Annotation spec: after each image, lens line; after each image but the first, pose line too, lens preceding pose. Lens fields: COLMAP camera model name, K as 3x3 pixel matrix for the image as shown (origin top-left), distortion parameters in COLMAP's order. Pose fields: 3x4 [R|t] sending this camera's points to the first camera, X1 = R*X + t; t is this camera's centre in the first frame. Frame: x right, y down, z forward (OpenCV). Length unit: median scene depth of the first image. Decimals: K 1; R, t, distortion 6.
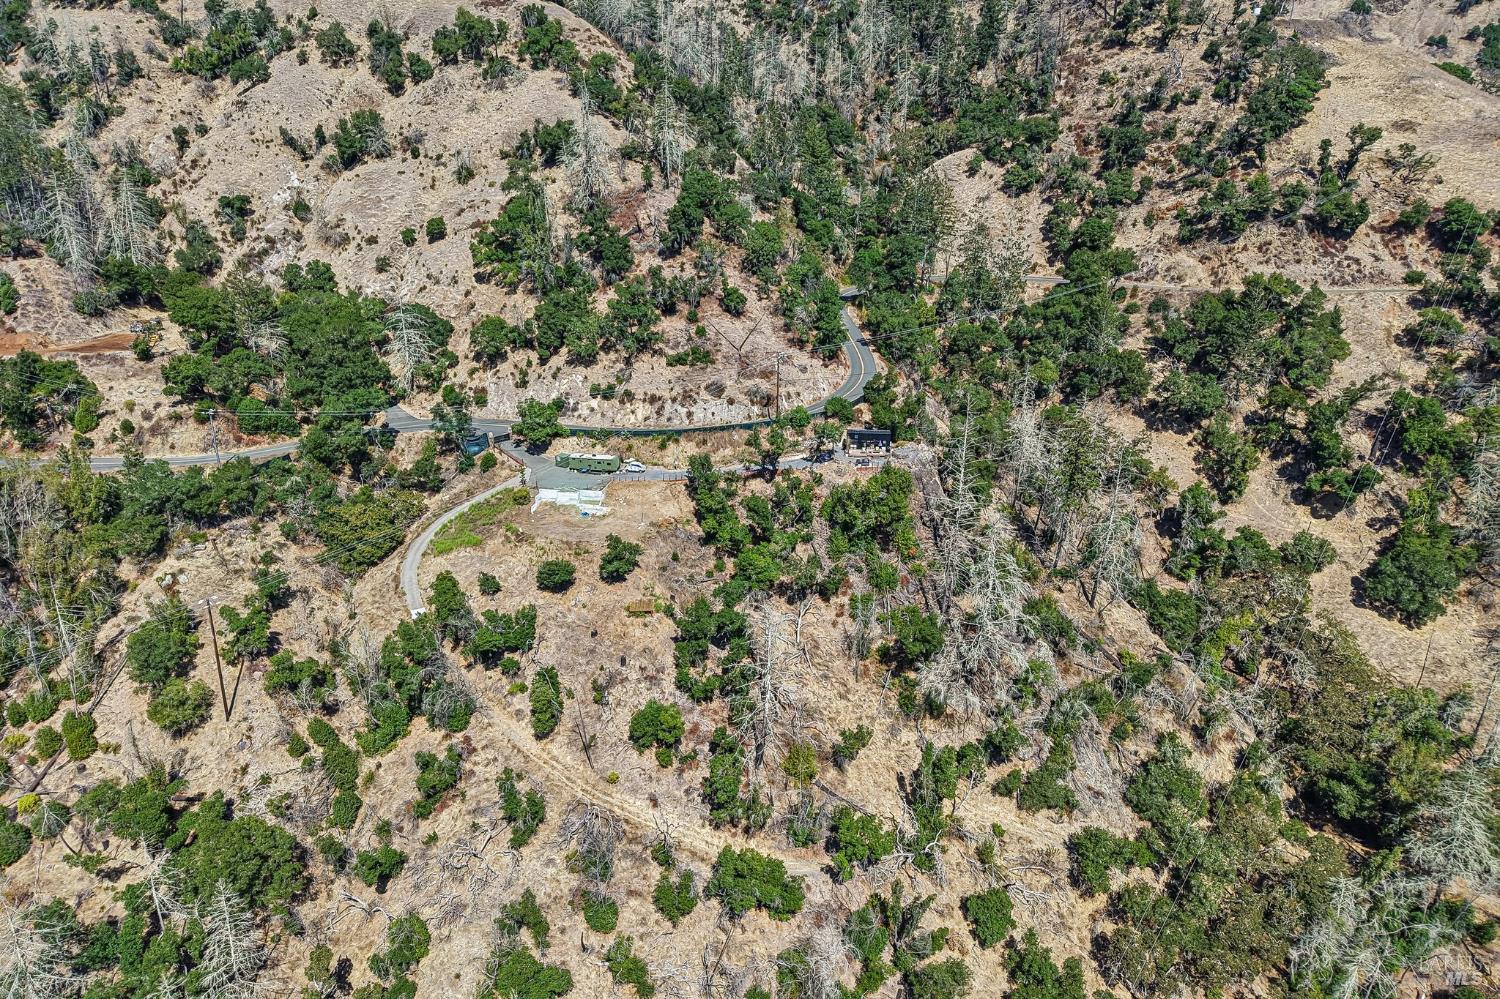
lens RADIAL K [[997.3, 0, 765.6], [0, 997.3, 491.5], [0, 0, 1]] dist [0.025592, -0.025816]
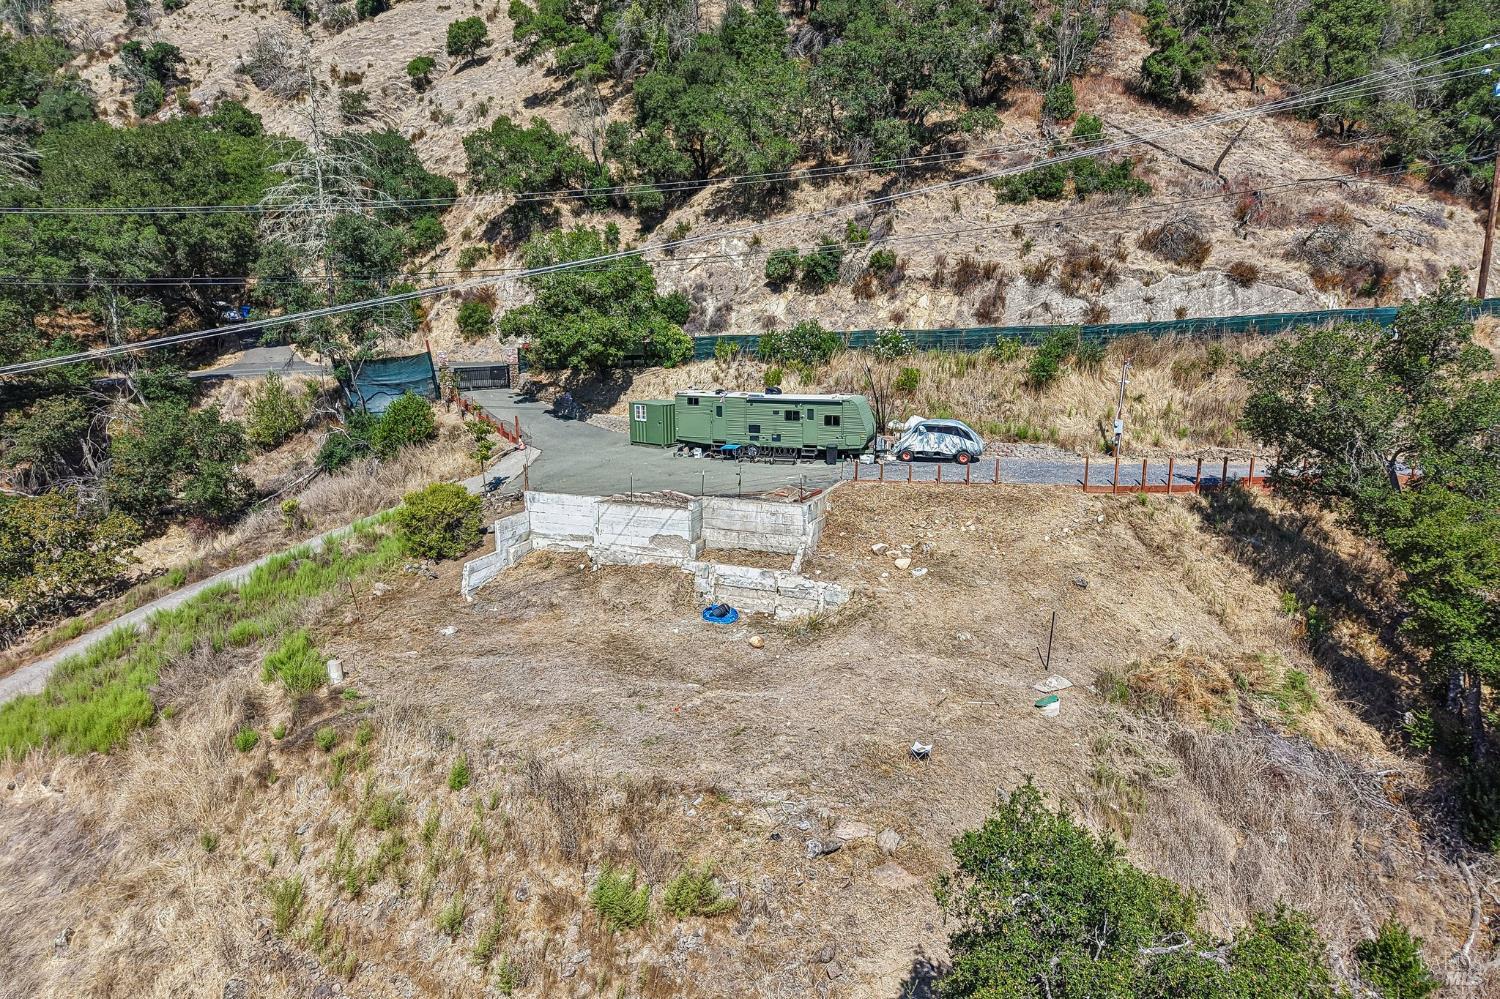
lens RADIAL K [[997.3, 0, 750.4], [0, 997.3, 505.4], [0, 0, 1]] dist [0.025592, -0.025816]
pose [[0.983800, 0.029252, -0.176865, -0.118713], [-0.055180, 0.988109, -0.143509, 0.024998], [0.170564, 0.150944, 0.973717, 0.678552]]
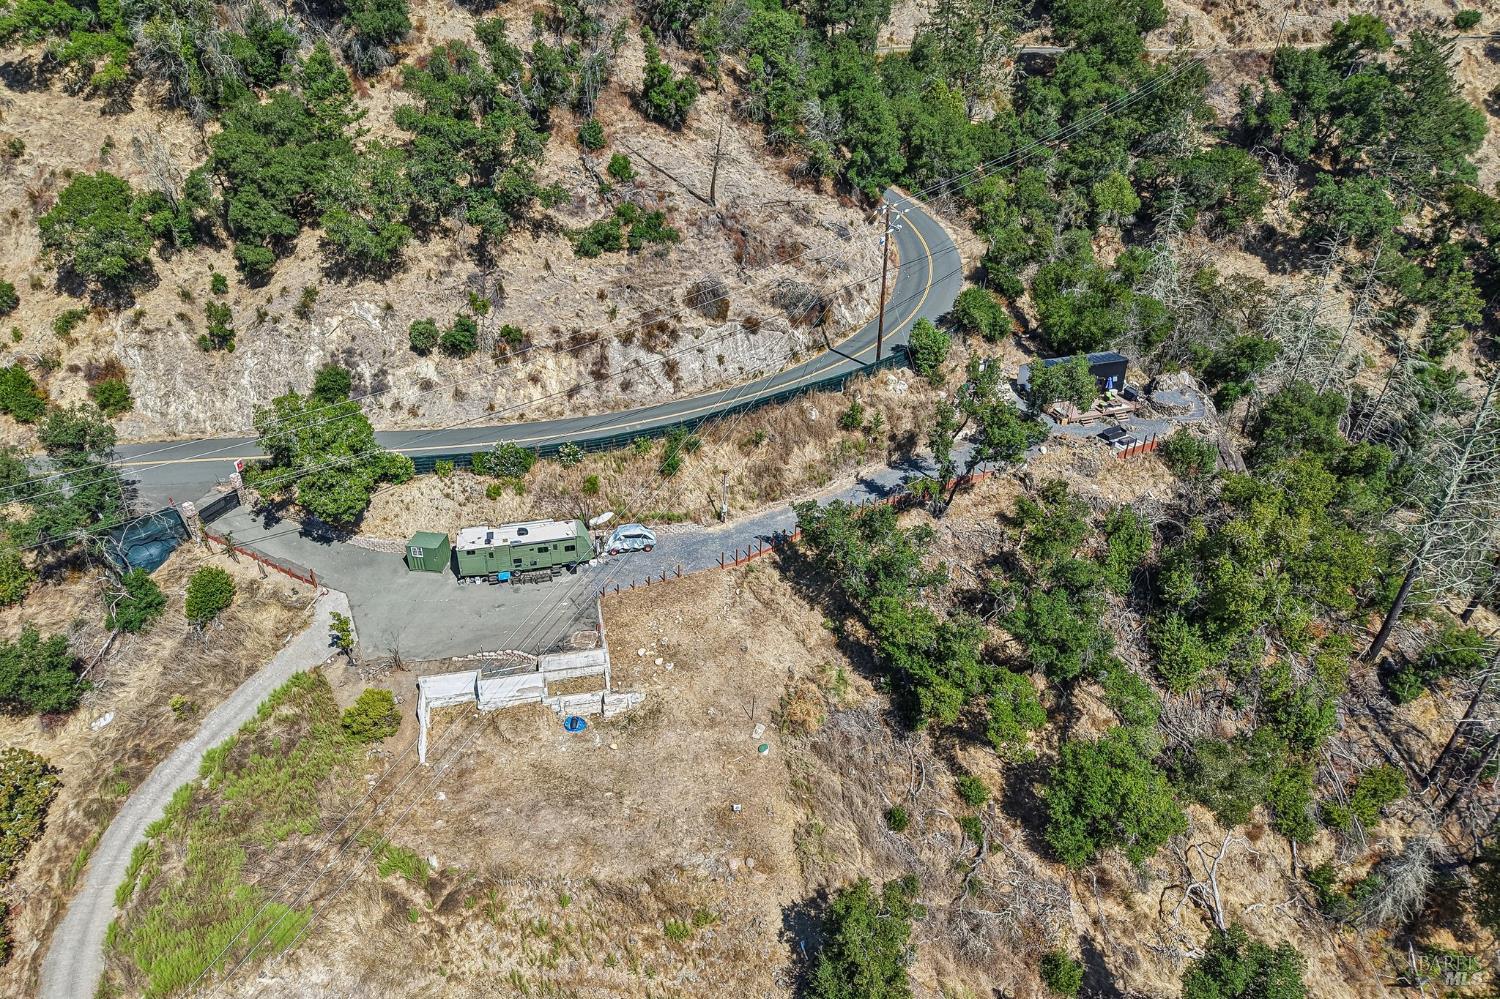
lens RADIAL K [[997.3, 0, 750.6], [0, 997.3, 496.5], [0, 0, 1]] dist [0.025592, -0.025816]
pose [[0.932042, -0.182236, 0.313191, -0.184870], [0.125433, 0.973155, 0.192965, -0.099157], [-0.339948, -0.140567, 0.929880, 0.551595]]
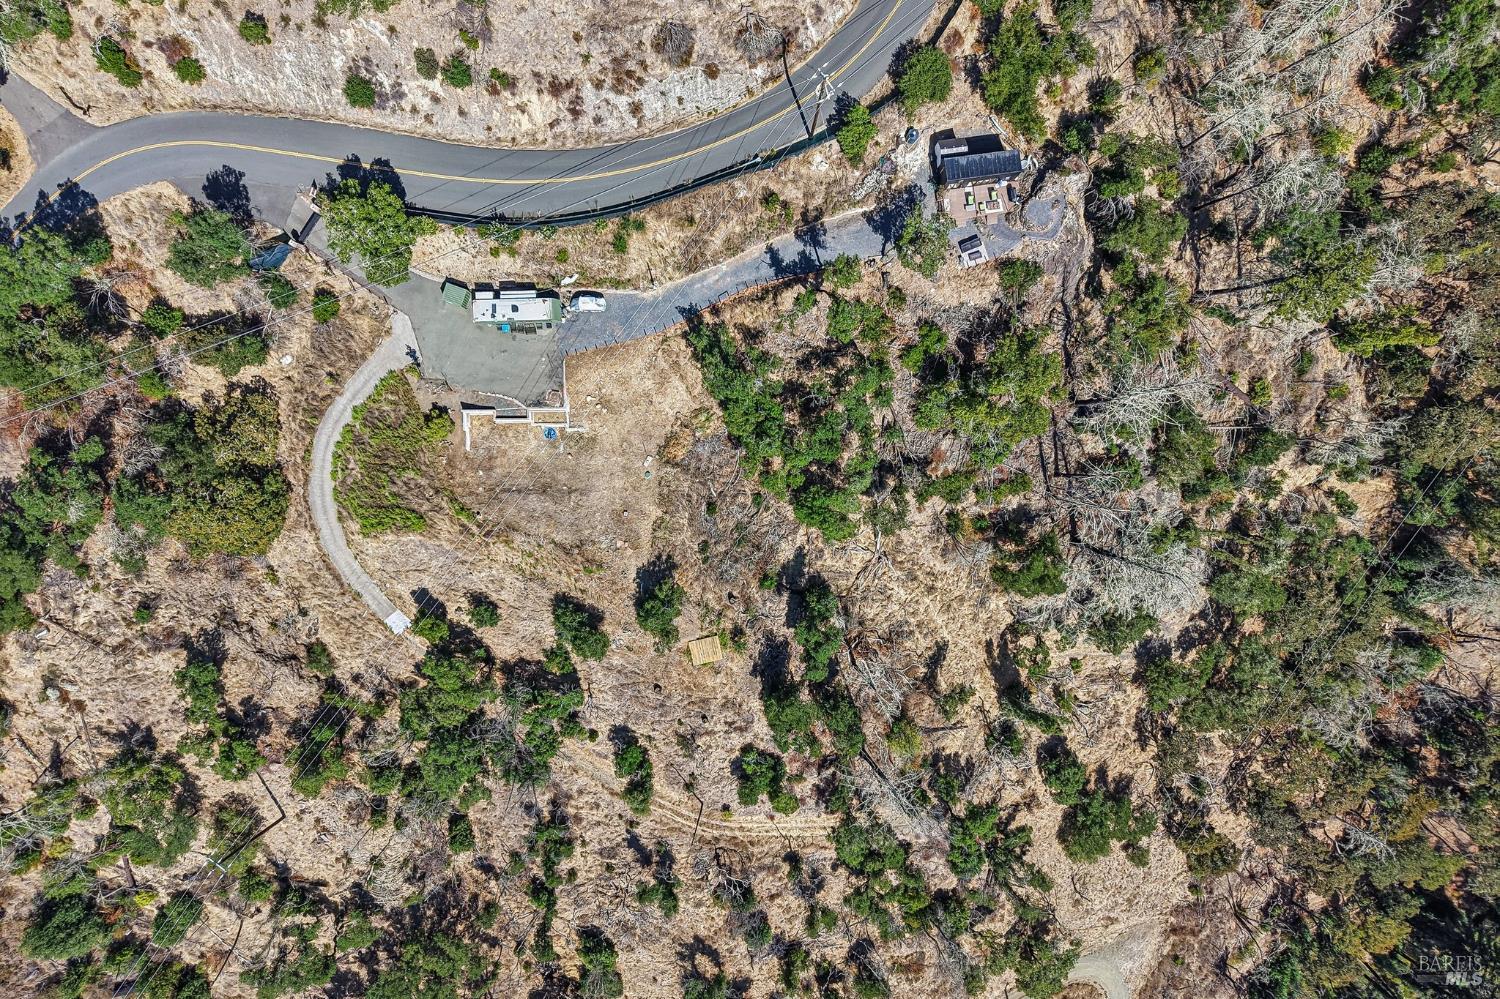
lens RADIAL K [[997.3, 0, 747.6], [0, 997.3, 486.9], [0, 0, 1]] dist [0.025592, -0.025816]
pose [[0.984950, -0.171776, 0.019147, -0.060708], [0.039897, 0.333744, 0.941819, -0.482791], [-0.168172, -0.926881, 0.335575, 0.611447]]
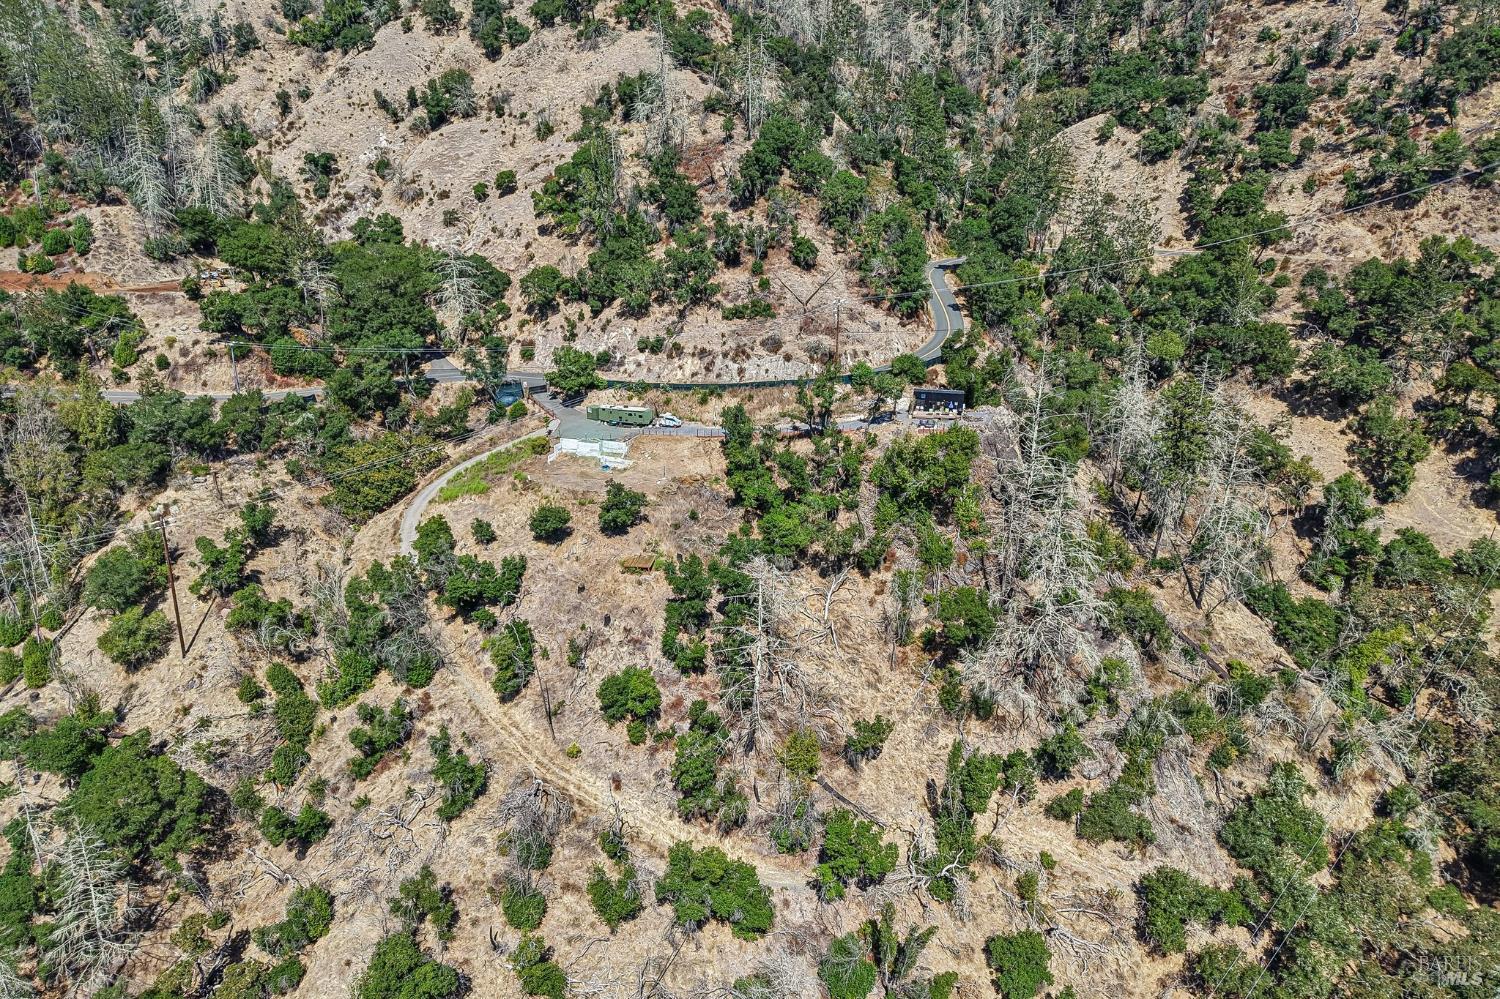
lens RADIAL K [[997.3, 0, 765.1], [0, 997.3, 497.6], [0, 0, 1]] dist [0.025592, -0.025816]
pose [[0.988584, 0.045246, -0.143718, 0.076529], [-0.048217, 0.998688, -0.017261, 0.049517], [0.142748, 0.023994, 0.989468, 0.112971]]
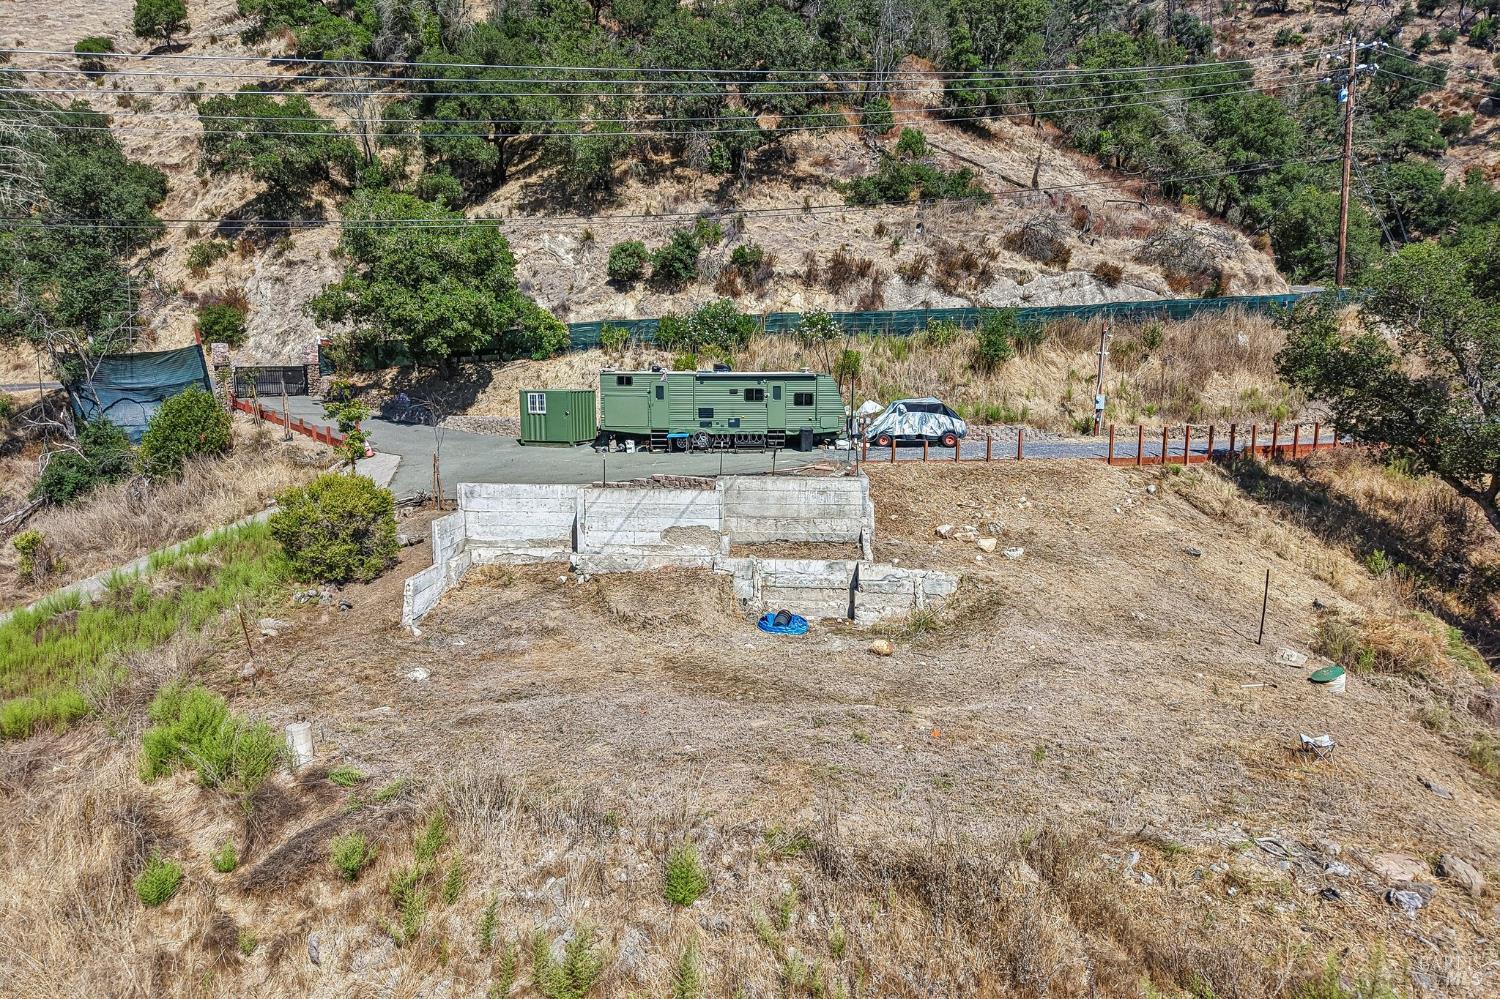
lens RADIAL K [[997.3, 0, 748.6], [0, 997.3, 505.4], [0, 0, 1]] dist [0.025592, -0.025816]
pose [[0.992029, -0.022390, 0.124003, -0.171494], [0.048465, 0.976185, -0.211458, 0.030967], [-0.116315, 0.215783, 0.969489, 0.719211]]
